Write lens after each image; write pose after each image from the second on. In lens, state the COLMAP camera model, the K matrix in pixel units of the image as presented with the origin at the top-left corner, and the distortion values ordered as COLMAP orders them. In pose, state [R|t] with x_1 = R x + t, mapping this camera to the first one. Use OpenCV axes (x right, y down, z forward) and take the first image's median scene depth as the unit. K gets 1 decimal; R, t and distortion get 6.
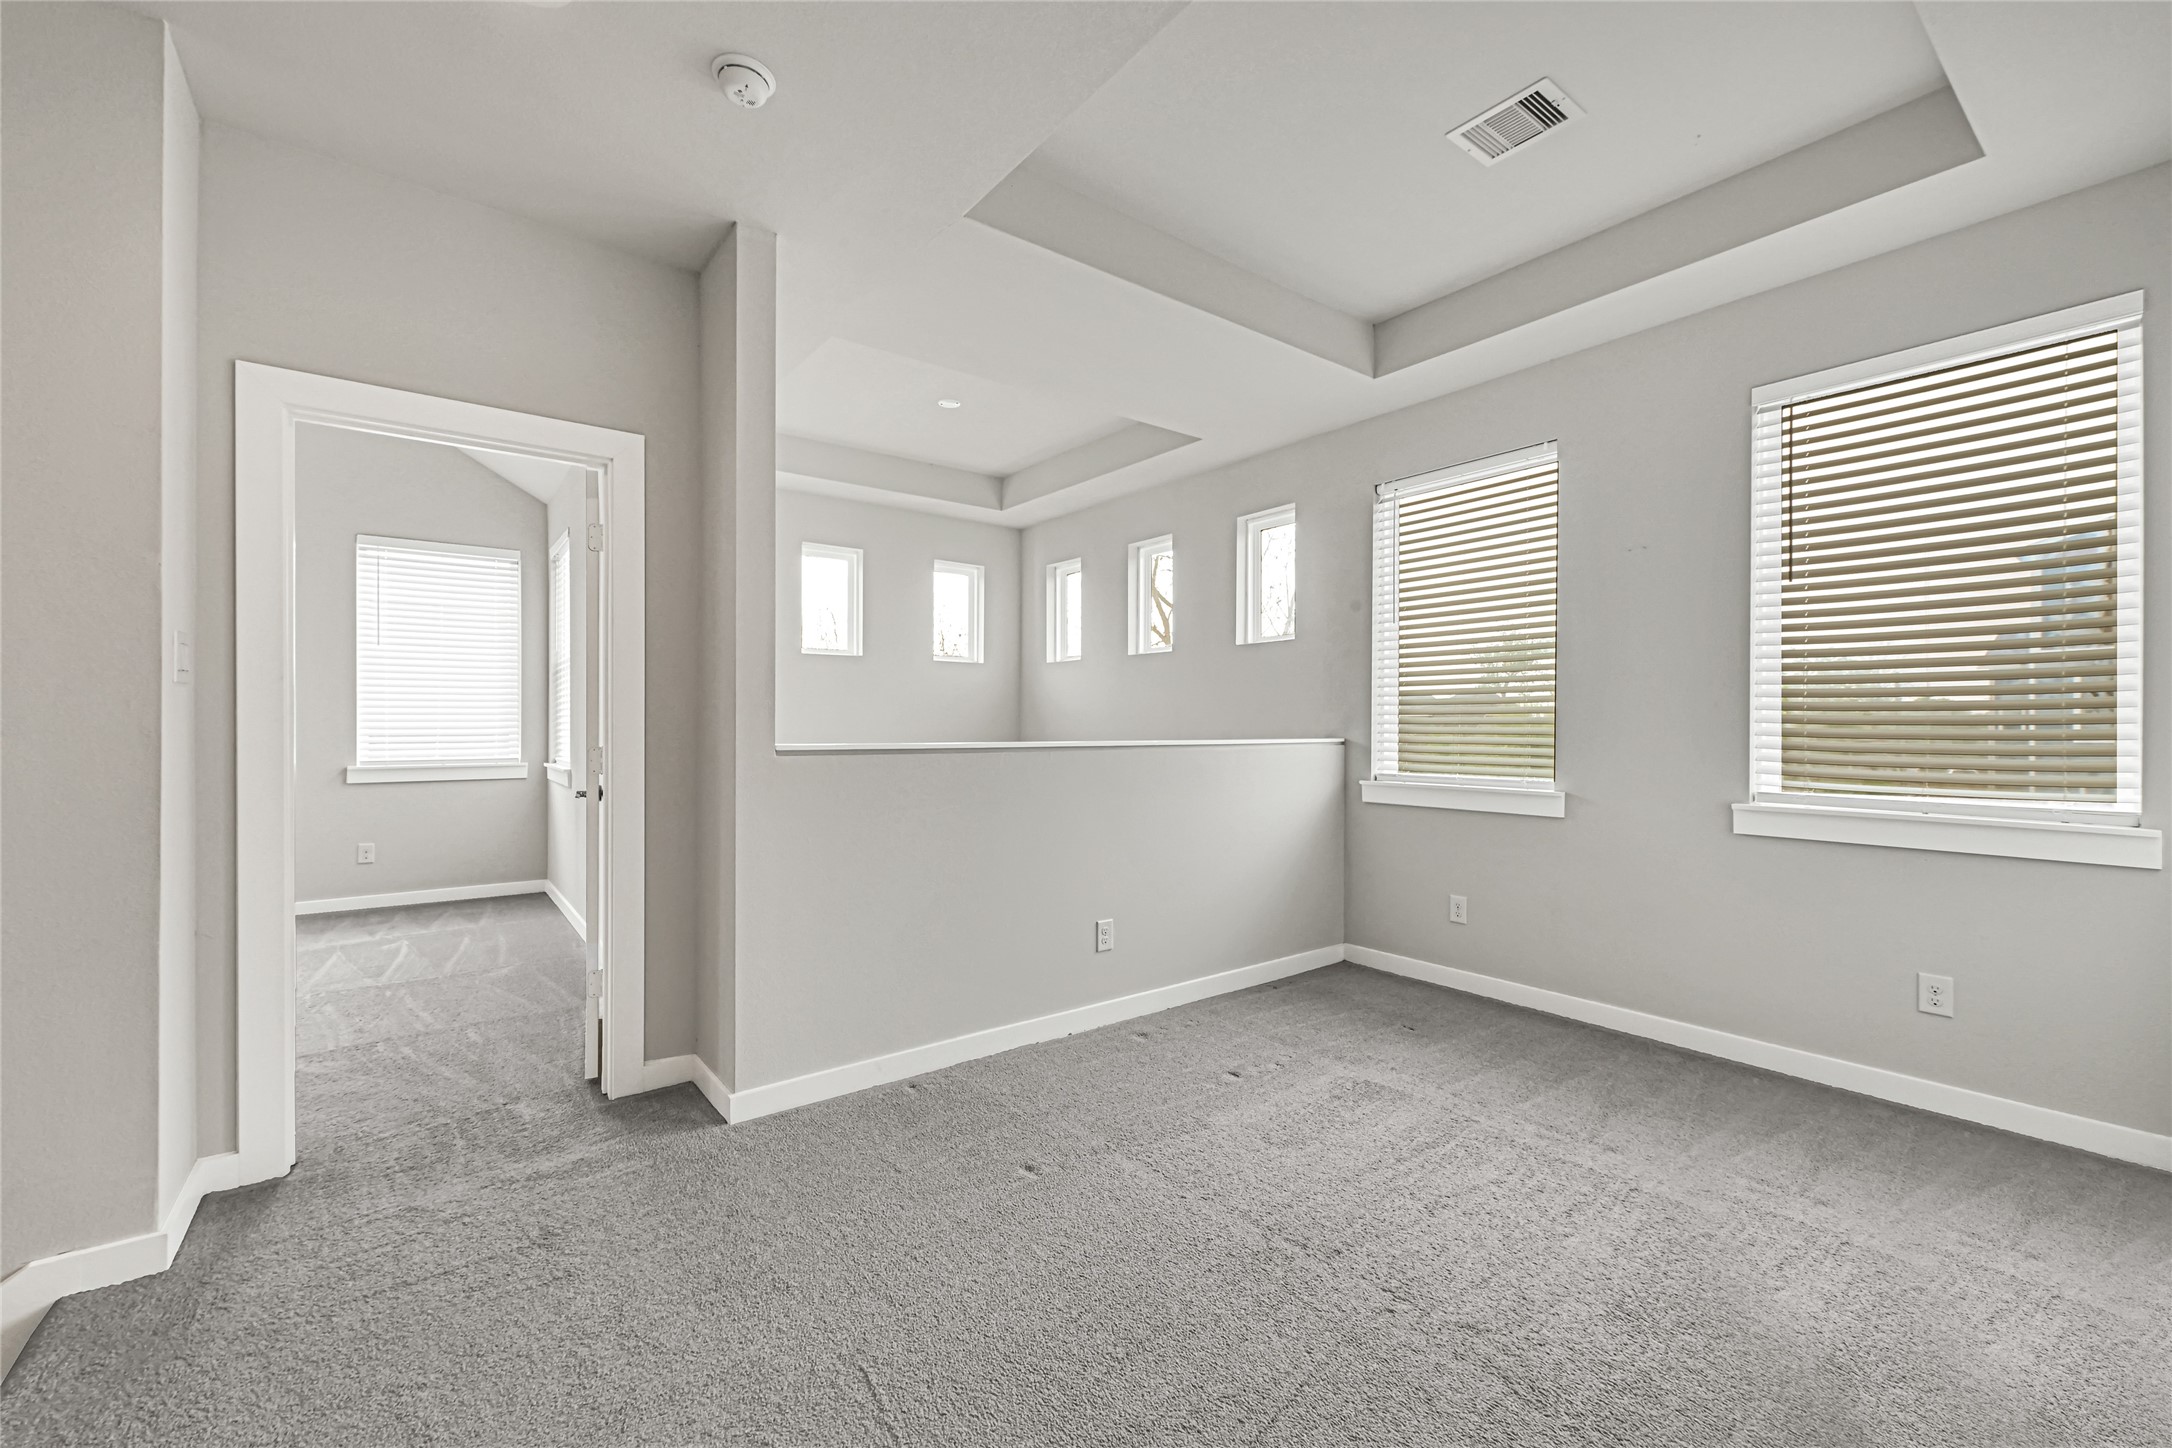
lens RADIAL K [[873.1, 0, 1086.0], [0, 873.1, 724.0], [0, 0, 1]] dist [-0.000512, -0.000136]
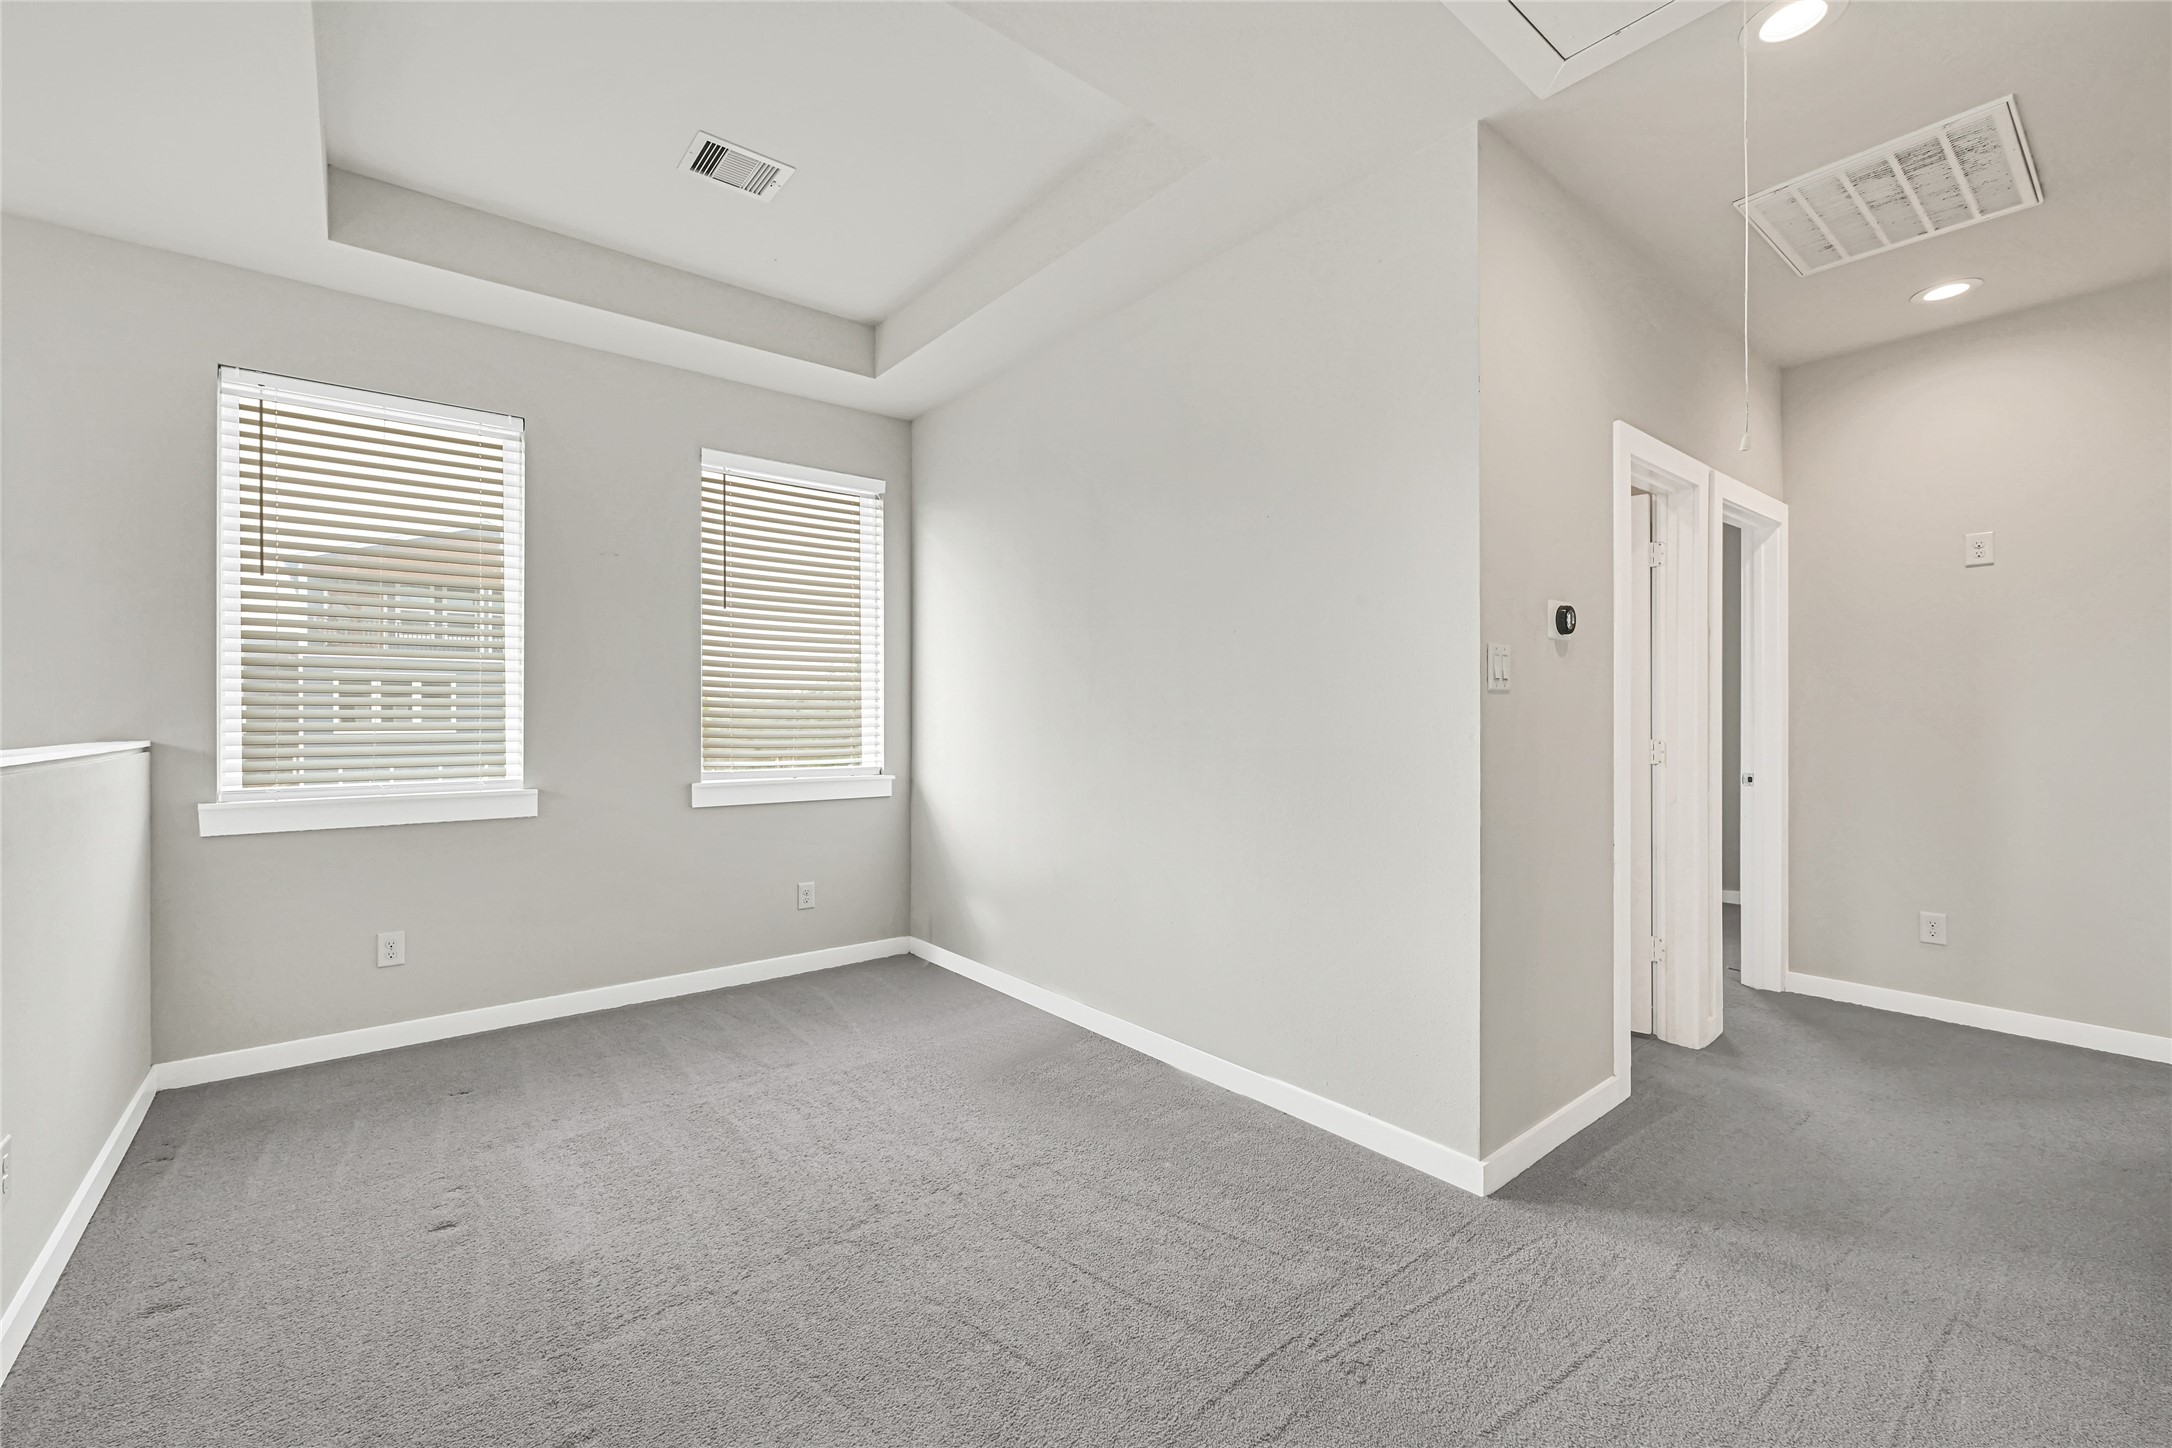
lens RADIAL K [[897.4, 0, 1082.9], [0, 897.4, 716.6], [0, 0, 1]] dist [0.000697, -0.000031]
pose [[-0.024882, -0.001291, 0.999690, -0.526906], [-0.000005, 0.999999, 0.001291, -0.003492], [-0.999690, 0.000027, -0.024882, 0.486997]]
